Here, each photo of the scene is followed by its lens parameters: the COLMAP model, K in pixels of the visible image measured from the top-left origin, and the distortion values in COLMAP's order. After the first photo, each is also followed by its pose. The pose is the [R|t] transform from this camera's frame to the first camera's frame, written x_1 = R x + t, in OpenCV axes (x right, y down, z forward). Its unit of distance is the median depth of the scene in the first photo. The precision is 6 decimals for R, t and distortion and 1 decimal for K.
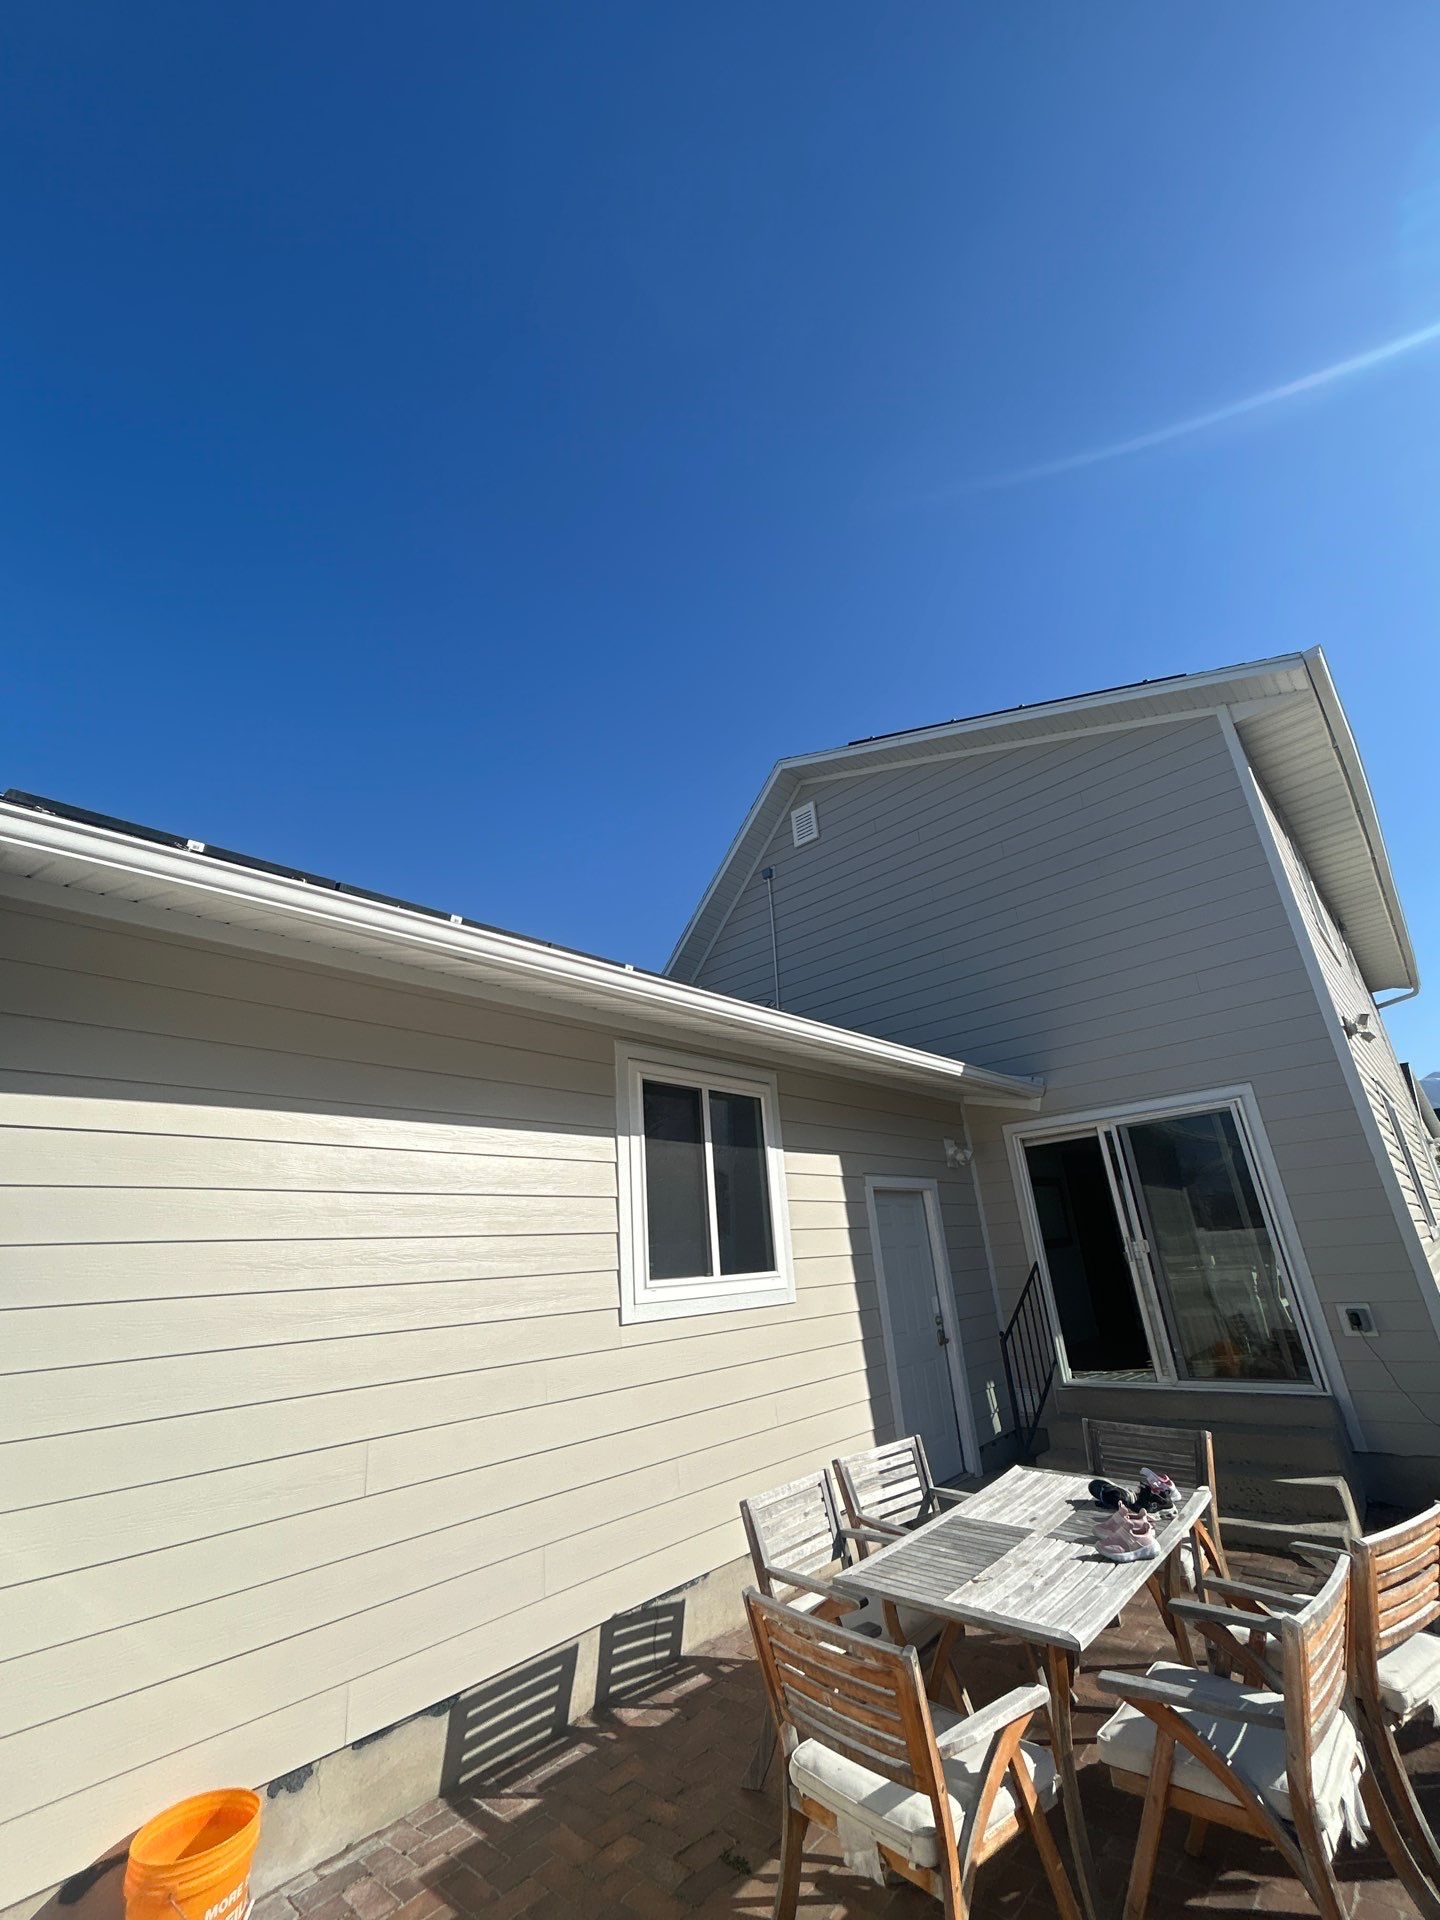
lens RADIAL K [[813.0, 0, 721.6], [0, 813.0, 954.9], [0, 0, 1]] dist [0.001817, -0.000183]
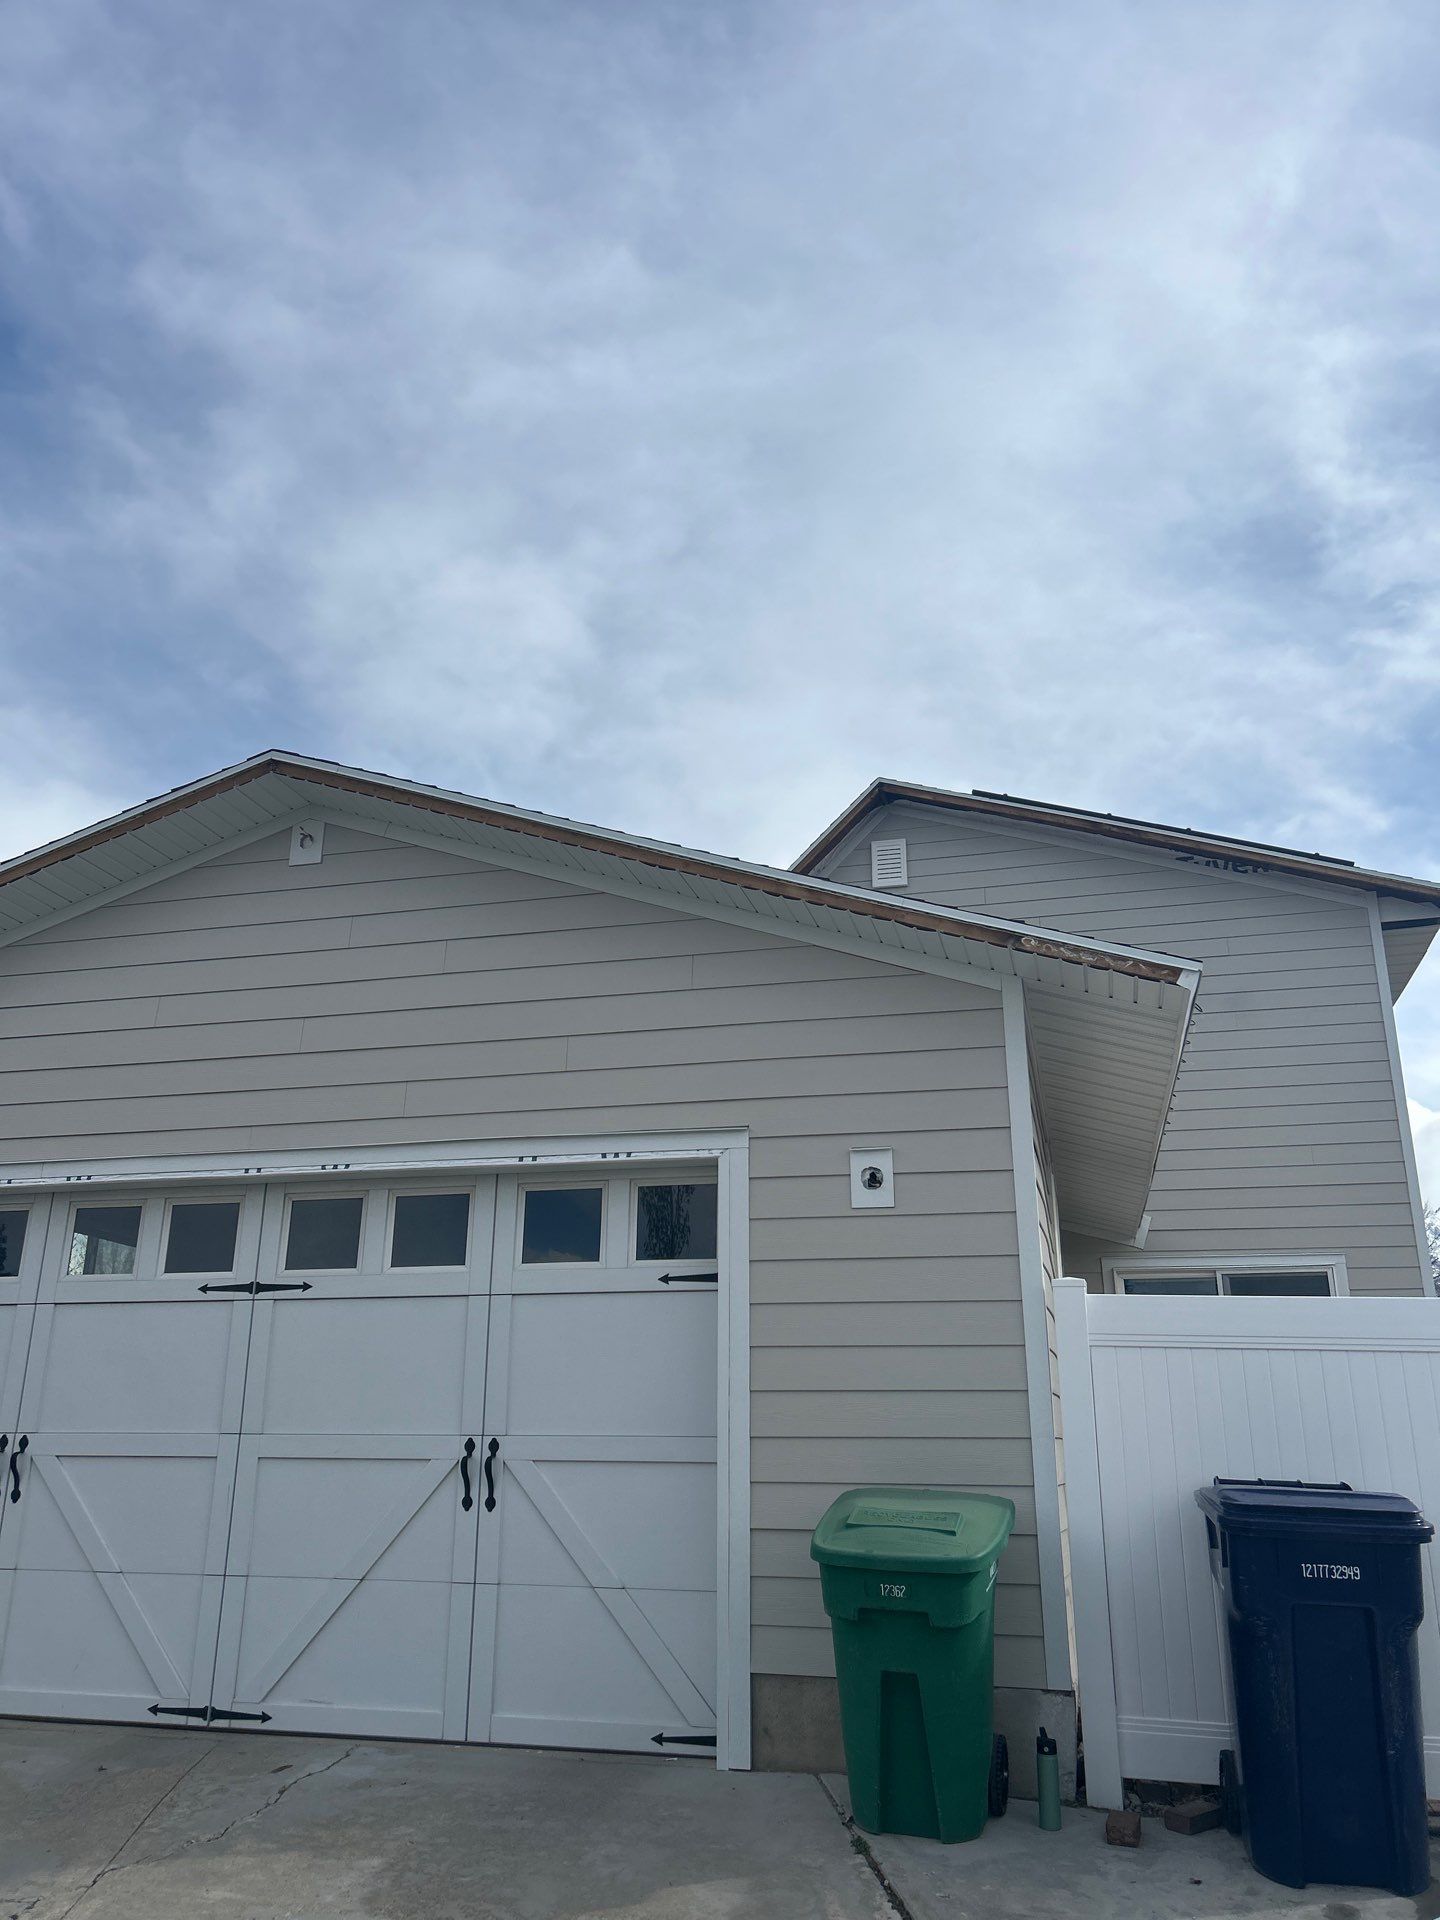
lens RADIAL K [[1433.0, 0, 720.0], [0, 1433.0, 960.0], [0, 0, 1]] dist [0.015554, -0.005309]
pose [[0.886935, 0.215881, 0.408340, -0.988795], [-0.228985, 0.973278, -0.017184, -0.000717], [-0.401138, -0.078263, 0.912668, -0.415668]]
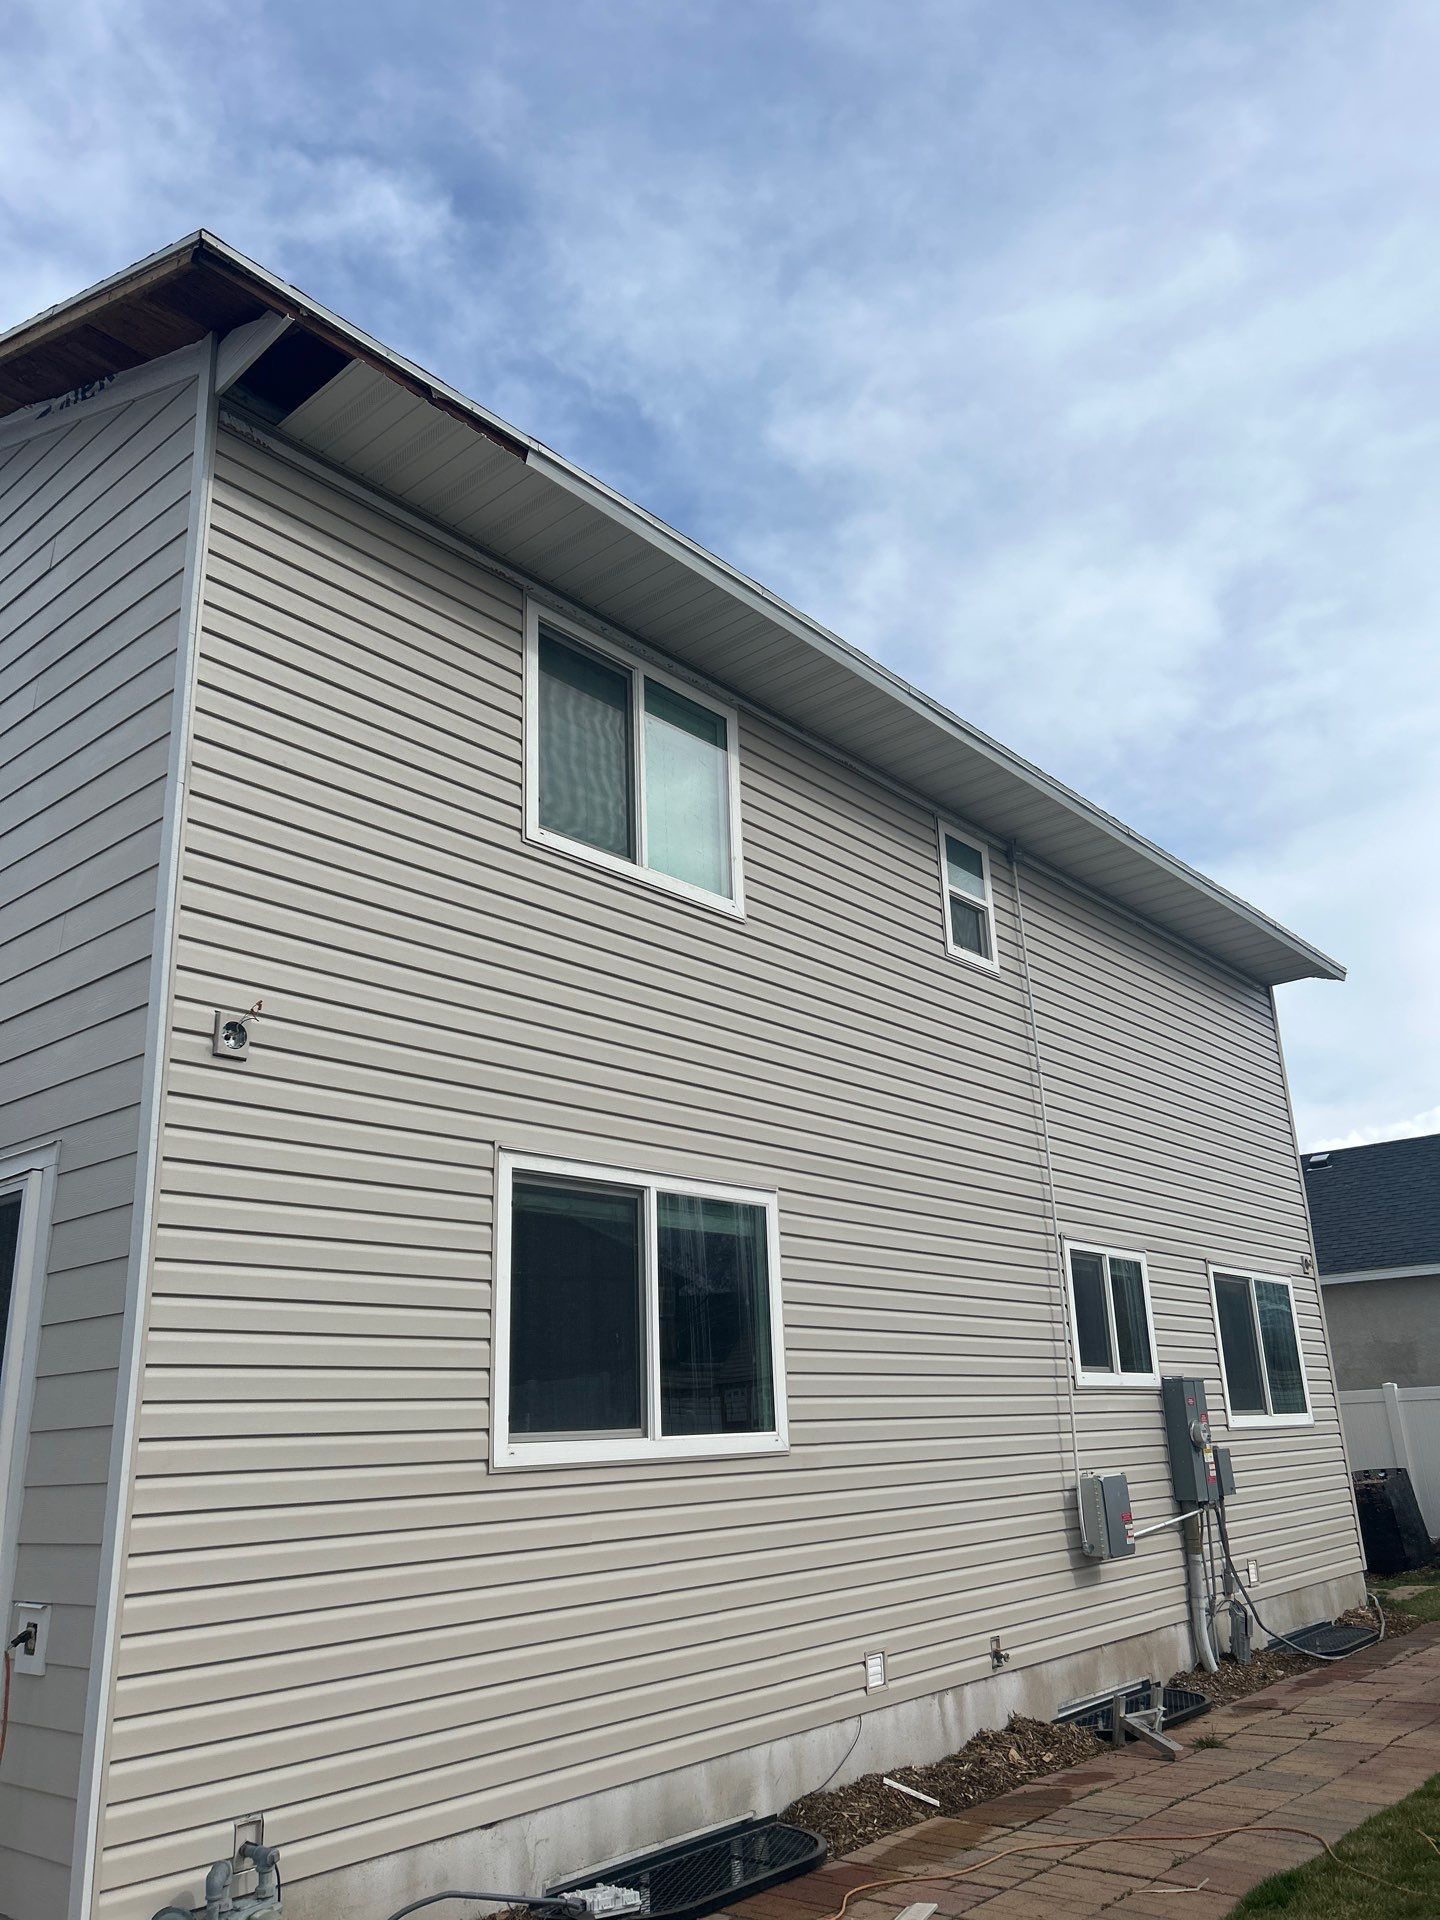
lens RADIAL K [[1433.0, 0, 720.0], [0, 1433.0, 960.0], [0, 0, 1]] dist [0.015554, -0.005309]
pose [[0.998988, 0.039594, 0.021358, 1.017766], [-0.040590, 0.998002, 0.048419, -0.005335], [-0.019398, -0.049237, 0.998599, 0.151938]]
